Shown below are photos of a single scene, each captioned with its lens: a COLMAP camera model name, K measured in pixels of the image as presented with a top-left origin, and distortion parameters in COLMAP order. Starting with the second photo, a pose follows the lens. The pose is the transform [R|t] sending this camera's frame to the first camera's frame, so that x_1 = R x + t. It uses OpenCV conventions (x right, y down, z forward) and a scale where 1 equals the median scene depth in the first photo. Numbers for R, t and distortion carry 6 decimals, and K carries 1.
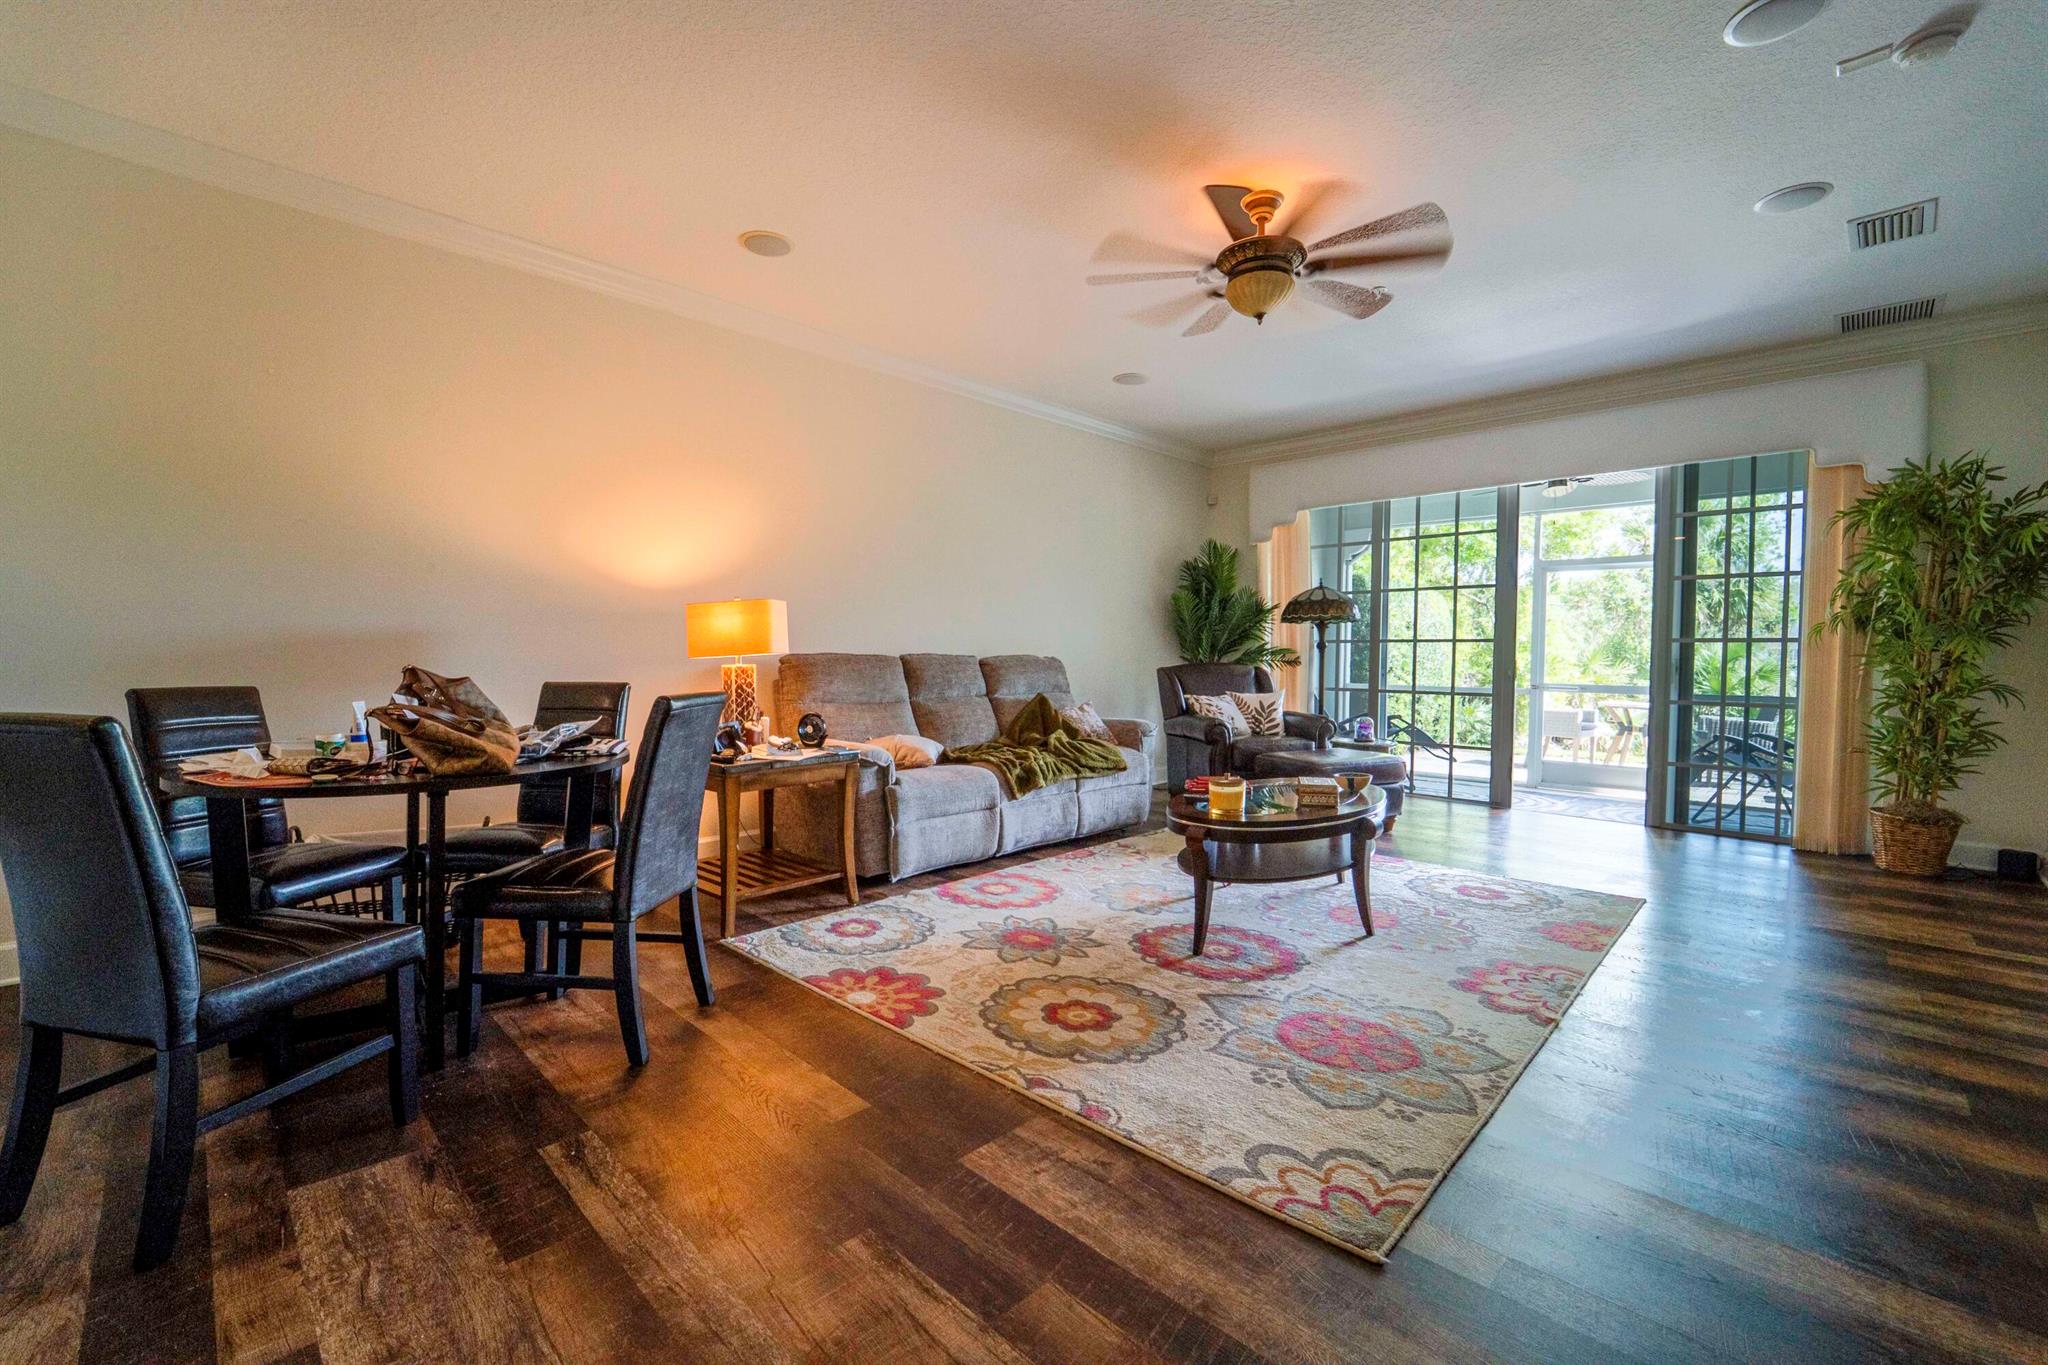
lens RADIAL K [[832.9, 0, 1031.9], [0, 832.9, 694.7], [0, 0, 1]] dist [-0.057141, 0.015639]
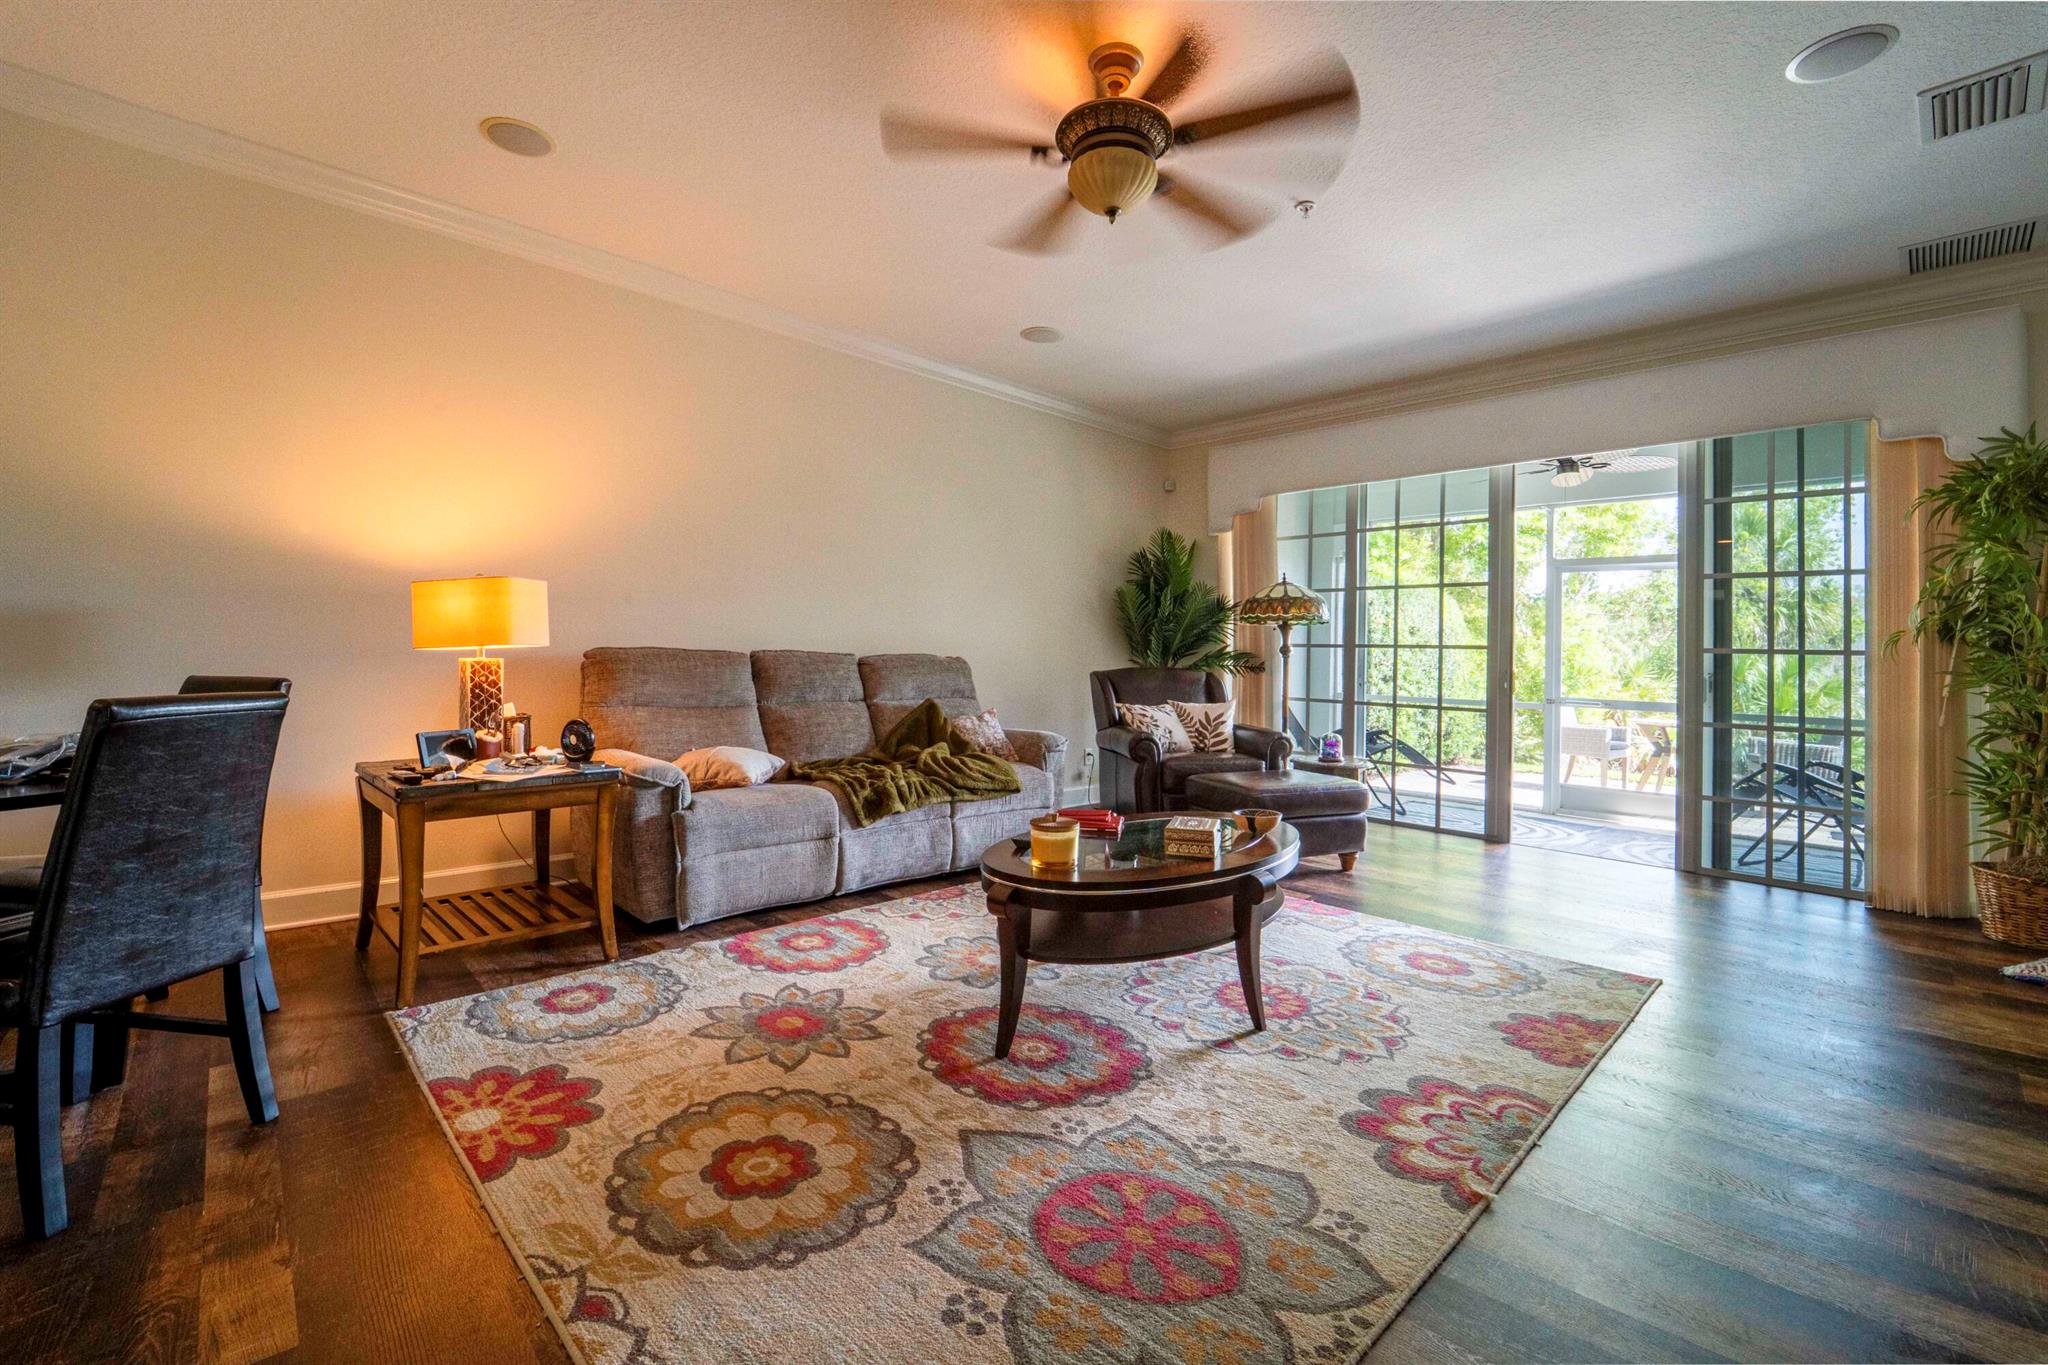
lens RADIAL K [[830.0, 0, 1024.0], [0, 830.0, 682.5], [0, 0, 1]] dist [-0.018348, -0.000305]
pose [[0.998923, 0.016936, -0.043186, 0.185172], [-0.017763, 0.999665, -0.018837, -0.005732], [0.042853, 0.019584, 0.998889, 0.189661]]
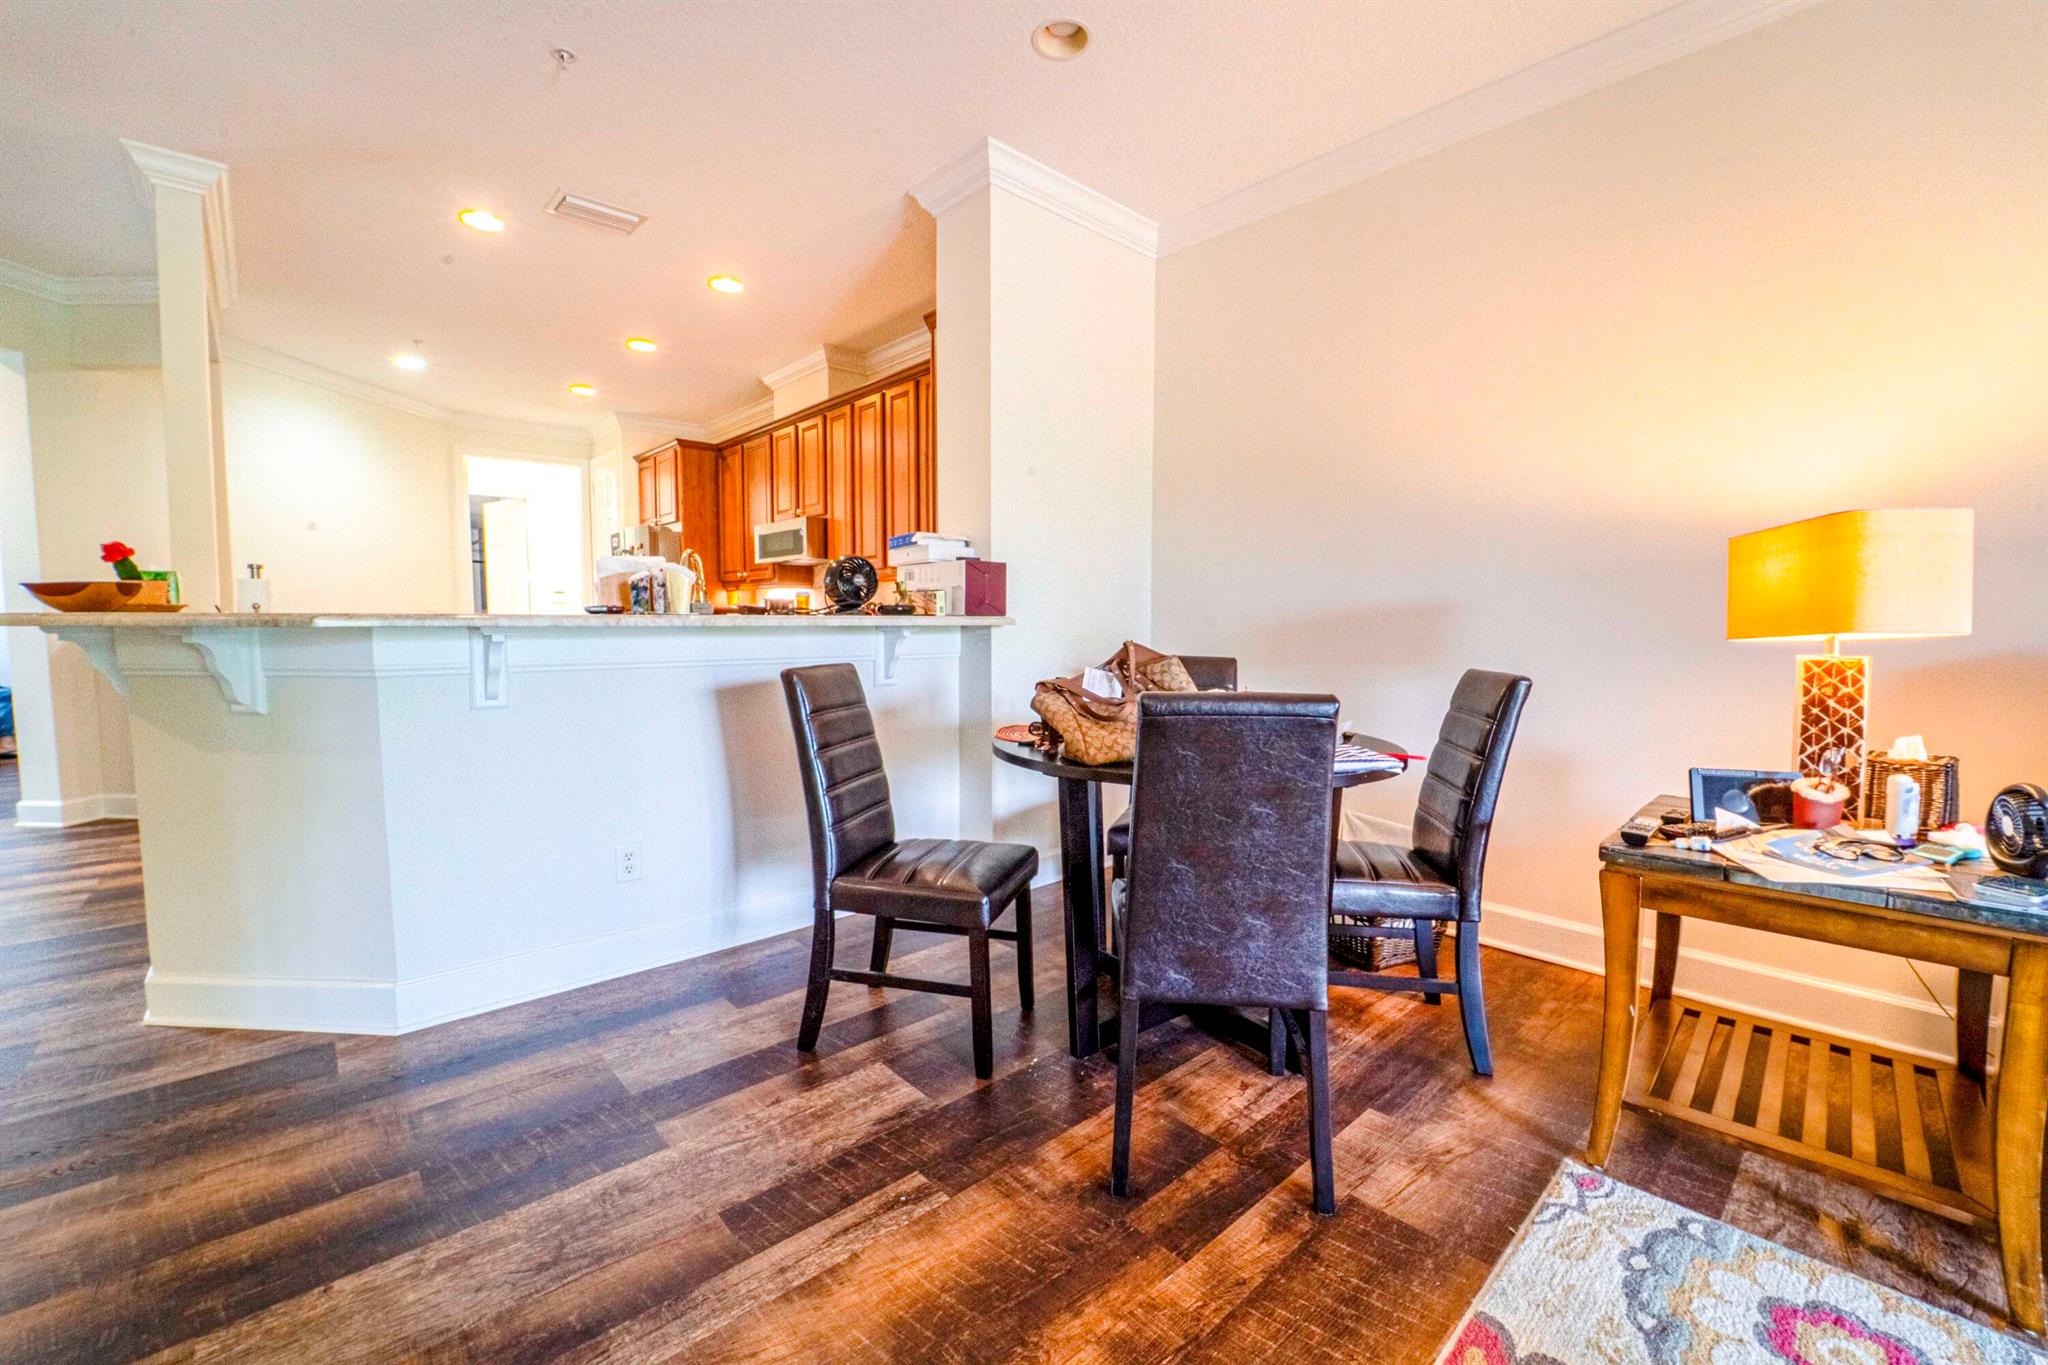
lens RADIAL K [[863.1, 0, 1034.0], [0, 863.1, 676.8], [0, 0, 1]] dist [-0.001322, -0.003999]
pose [[-0.050730, 0.061072, -0.996843, 0.140610], [-0.048629, 0.996794, 0.063544, -0.028772], [0.997528, 0.051699, -0.047598, 0.496172]]
